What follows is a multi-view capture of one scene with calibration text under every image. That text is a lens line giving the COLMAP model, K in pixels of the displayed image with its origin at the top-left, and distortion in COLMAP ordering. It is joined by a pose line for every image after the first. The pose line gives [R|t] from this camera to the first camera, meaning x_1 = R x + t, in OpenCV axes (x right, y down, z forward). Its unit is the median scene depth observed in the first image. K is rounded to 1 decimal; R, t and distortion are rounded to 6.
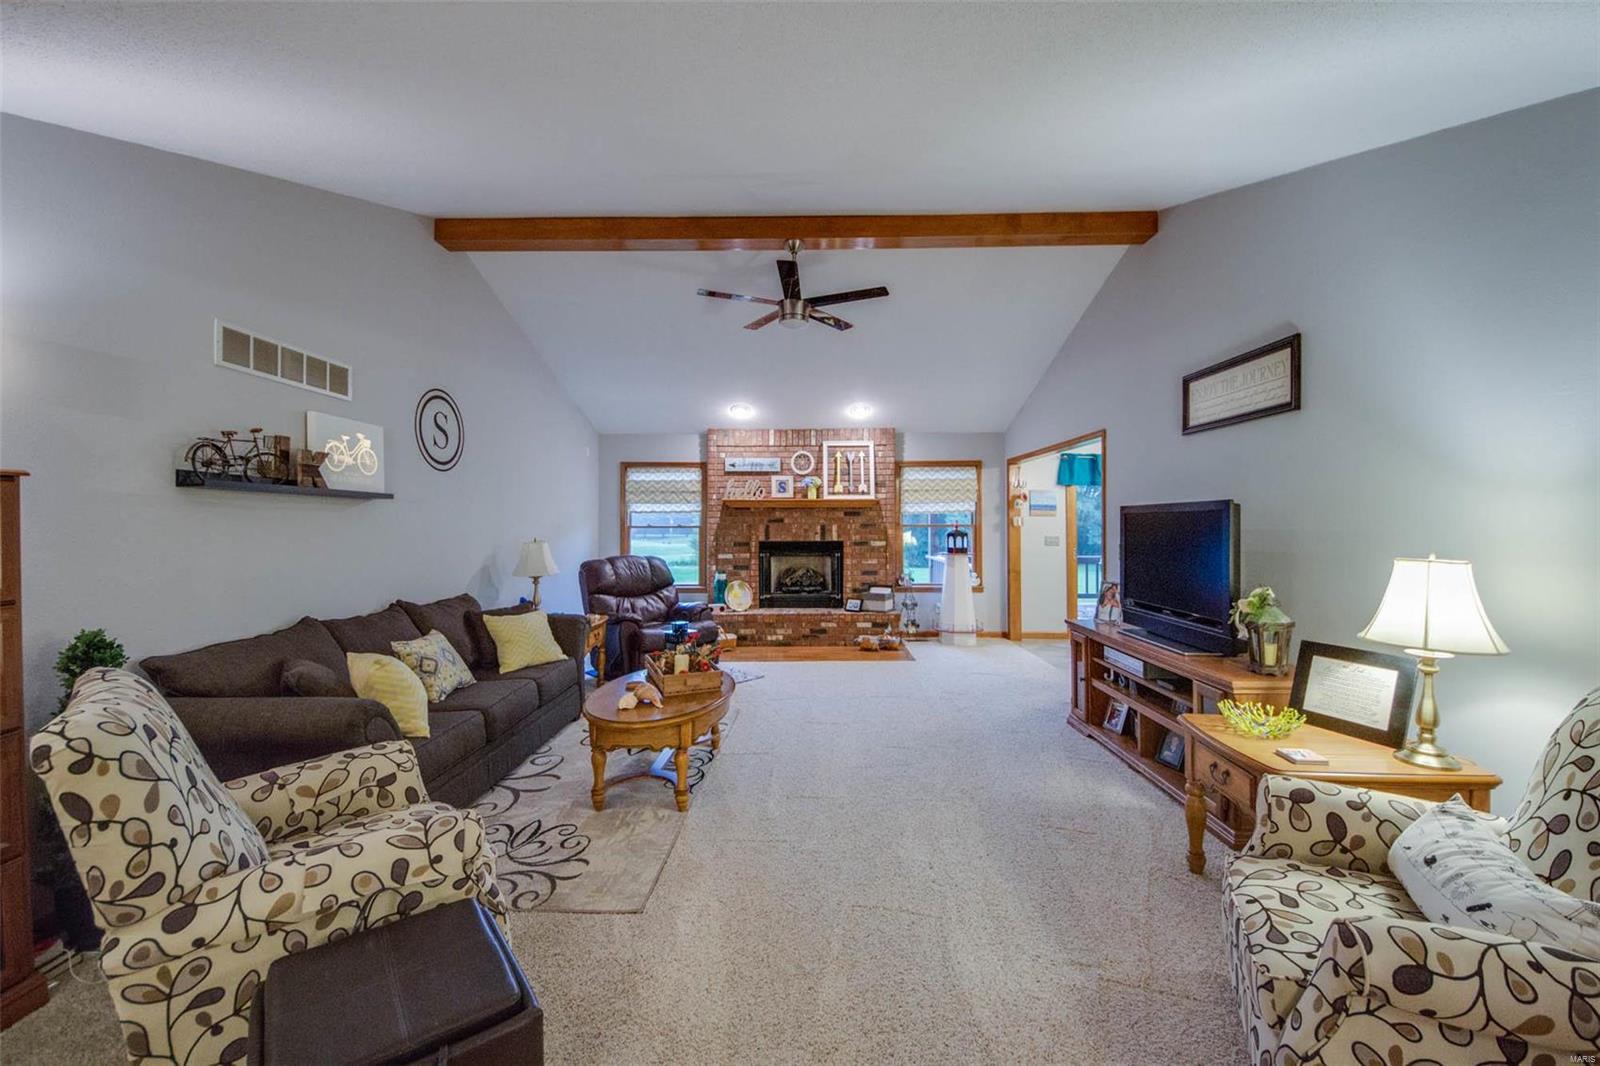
lens RADIAL K [[638.8, 0, 800.3], [0, 638.8, 520.1], [0, 0, 1]] dist [-0.005793, -0.003573]
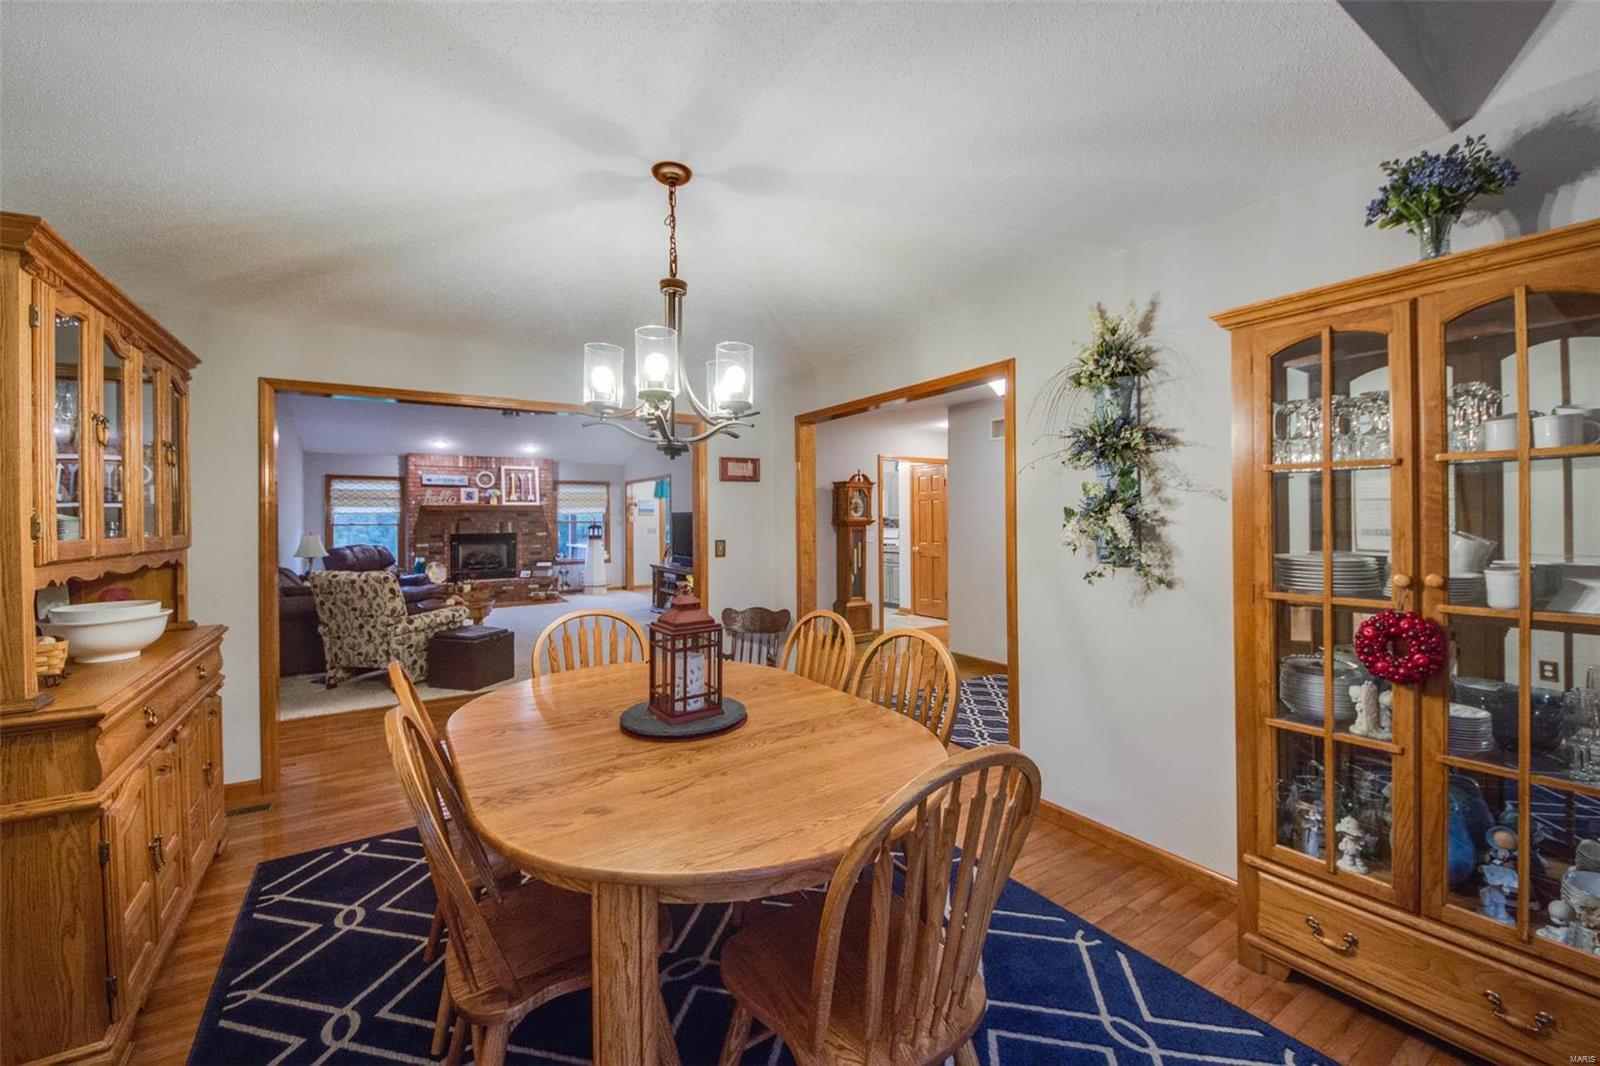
lens RADIAL K [[638.8, 0, 827.5], [0, 638.8, 515.6], [0, 0, 1]] dist [-0.005793, -0.003573]
pose [[0.819672, -0.002337, 0.572828, -0.192426], [0.002734, 0.999996, 0.000166, -0.005580], [-0.572827, 0.001430, 0.819675, -0.648622]]
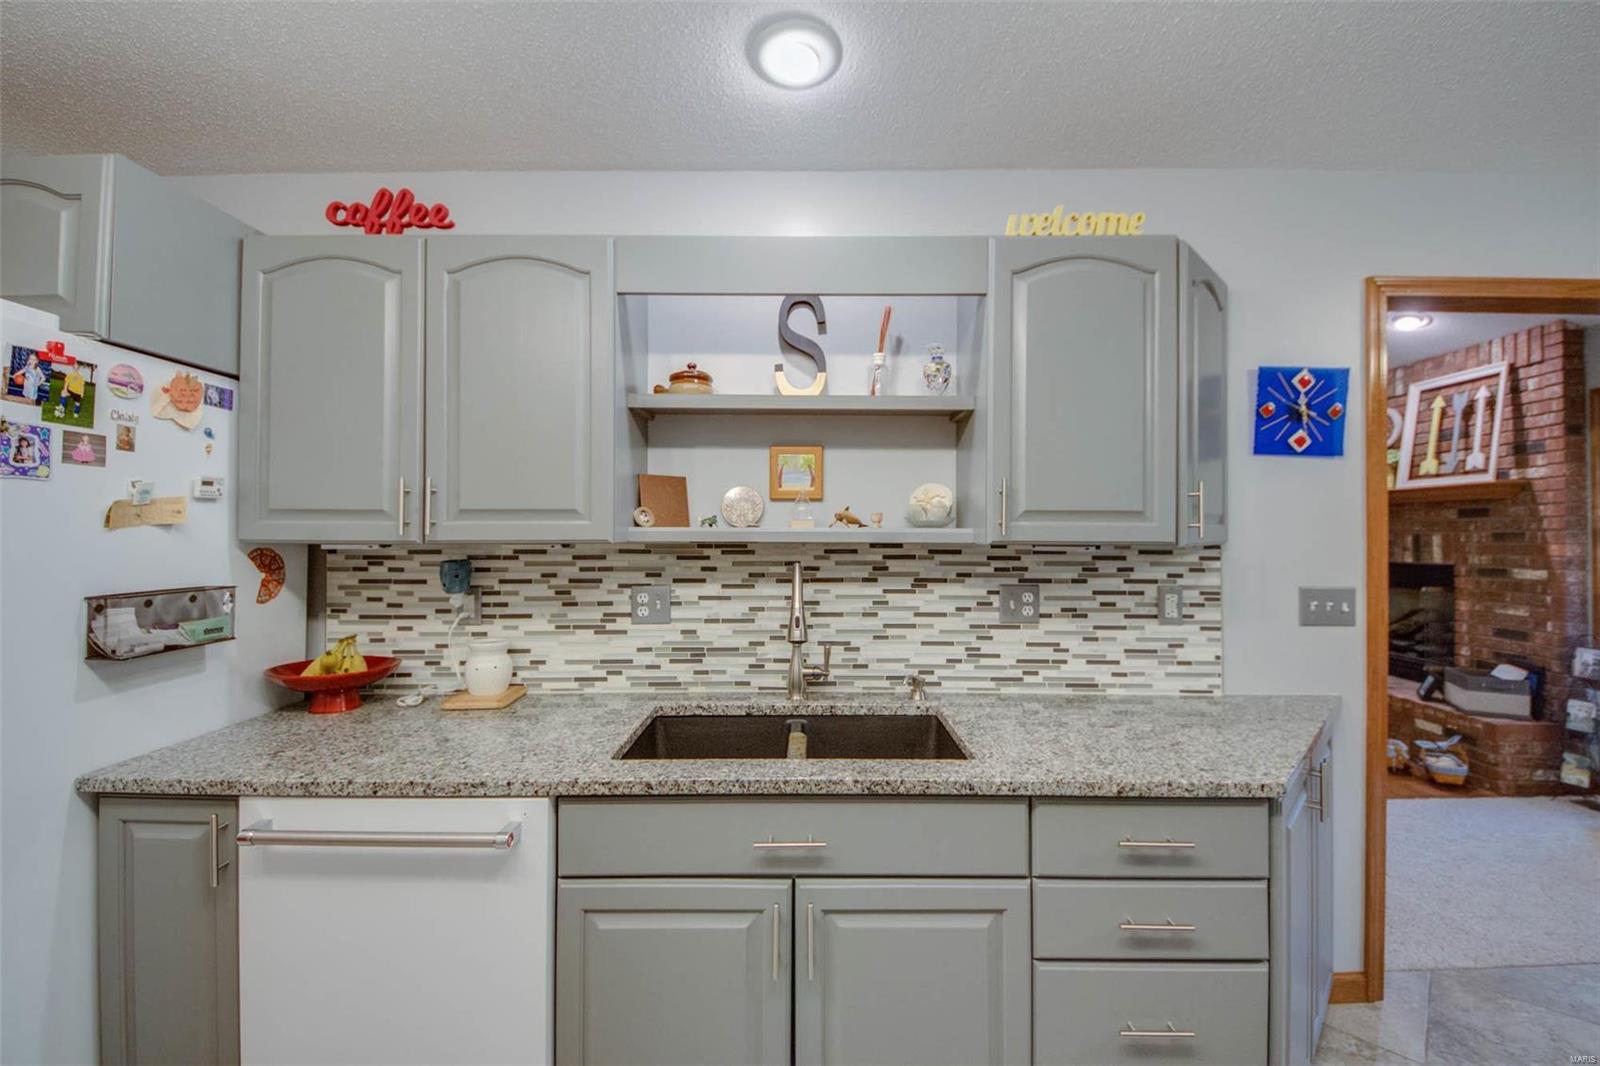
lens RADIAL K [[638.8, 0, 803.8], [0, 638.8, 530.9], [0, 0, 1]] dist [-0.005793, -0.003573]
pose [[0.009846, -0.003196, -0.999946, 0.581314], [0.001821, 0.999993, -0.003178, 0.005243], [0.999950, -0.001789, 0.009851, 0.461797]]
